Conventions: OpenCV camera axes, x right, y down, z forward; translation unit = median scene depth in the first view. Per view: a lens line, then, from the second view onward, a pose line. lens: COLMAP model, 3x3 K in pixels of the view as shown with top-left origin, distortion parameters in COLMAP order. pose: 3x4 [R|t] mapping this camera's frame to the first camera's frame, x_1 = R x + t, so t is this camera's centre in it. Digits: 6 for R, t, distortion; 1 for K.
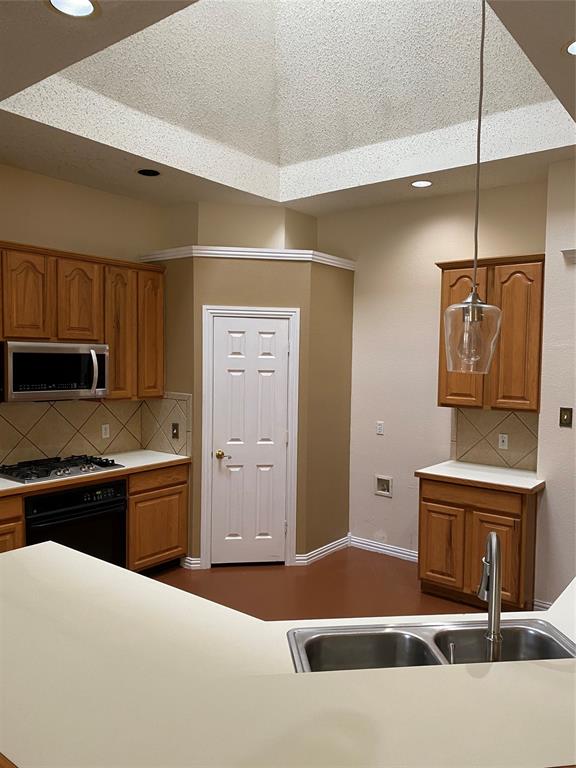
lens RADIAL K [[572.9, 0, 287.5], [0, 572.9, 380.7], [0, 0, 1]] dist [-0.019108, -0.041981]
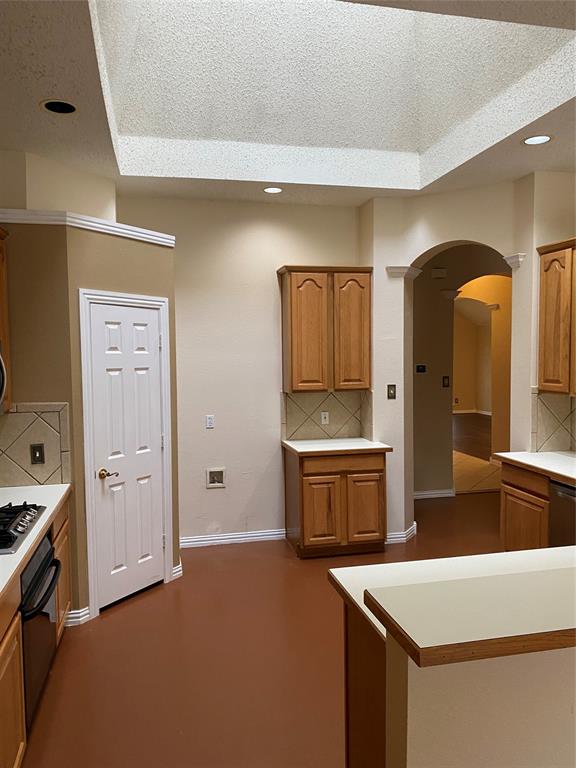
lens RADIAL K [[572.9, 0, 289.5], [0, 572.9, 383.3], [0, 0, 1]] dist [-0.019108, -0.041981]
pose [[0.618305, -0.060011, 0.783644, -0.636091], [0.054401, 0.997957, 0.033500, -0.012661], [-0.784053, 0.021918, 0.620306, 0.312294]]
